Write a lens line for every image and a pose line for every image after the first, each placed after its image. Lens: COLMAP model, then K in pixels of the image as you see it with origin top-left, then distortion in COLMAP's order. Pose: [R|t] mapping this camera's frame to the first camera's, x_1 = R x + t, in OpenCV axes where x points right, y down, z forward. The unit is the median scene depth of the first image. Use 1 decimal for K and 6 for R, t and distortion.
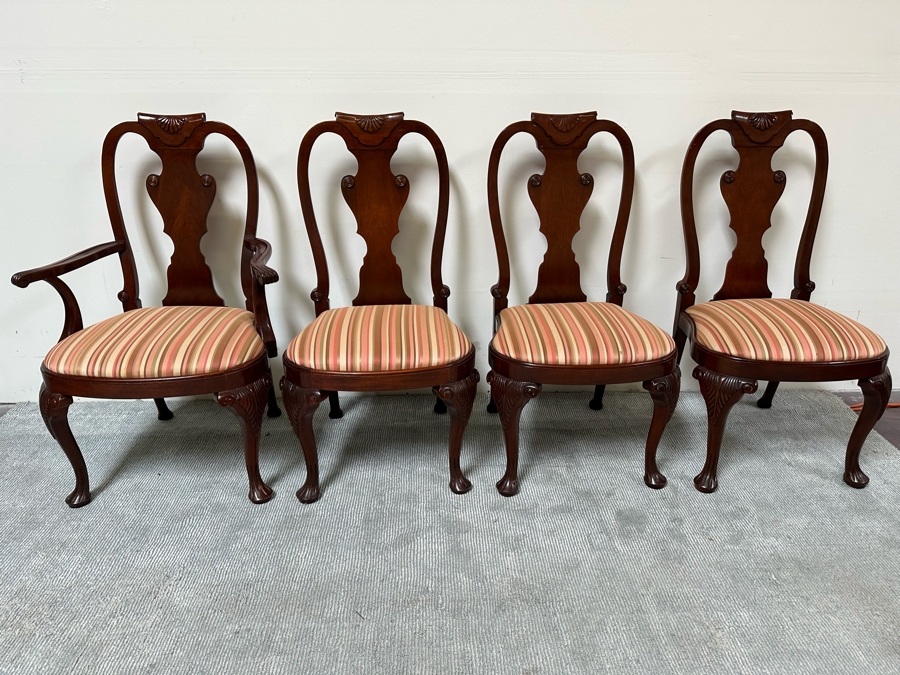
lens RADIAL K [[619.2, 0, 448.6], [0, 619.2, 339.7], [0, 0, 1]] dist [0.050207, -0.070802]
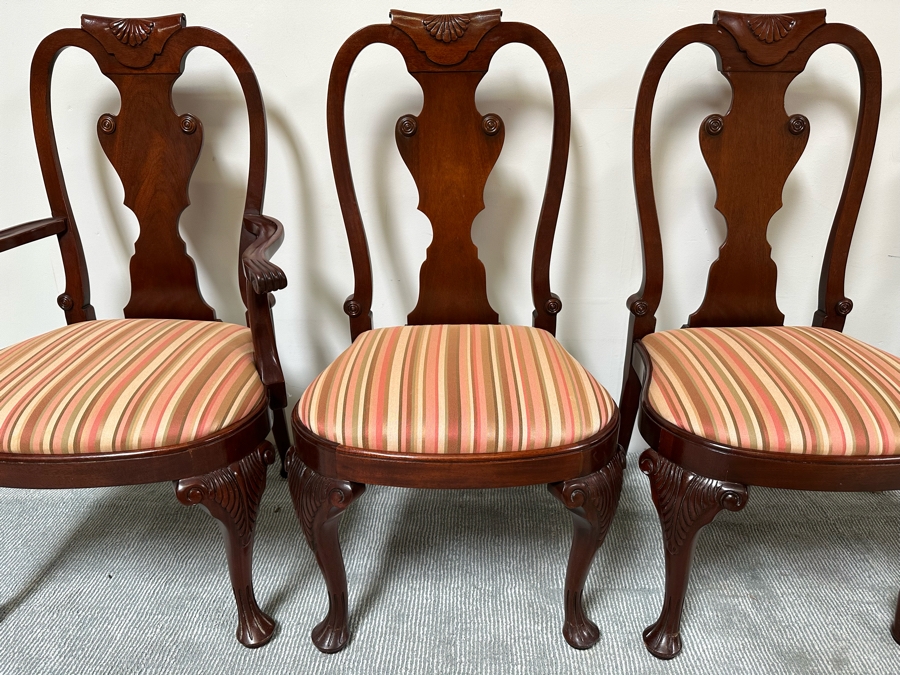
lens RADIAL K [[629.3, 0, 447.8], [0, 629.3, 340.2], [0, 0, 1]] dist [-0.003752, 0.000117]
pose [[0.997057, 0.026637, -0.071885, -0.072506], [-0.025546, 0.999545, 0.016061, -0.052601], [0.072280, -0.014178, 0.997284, 0.386010]]
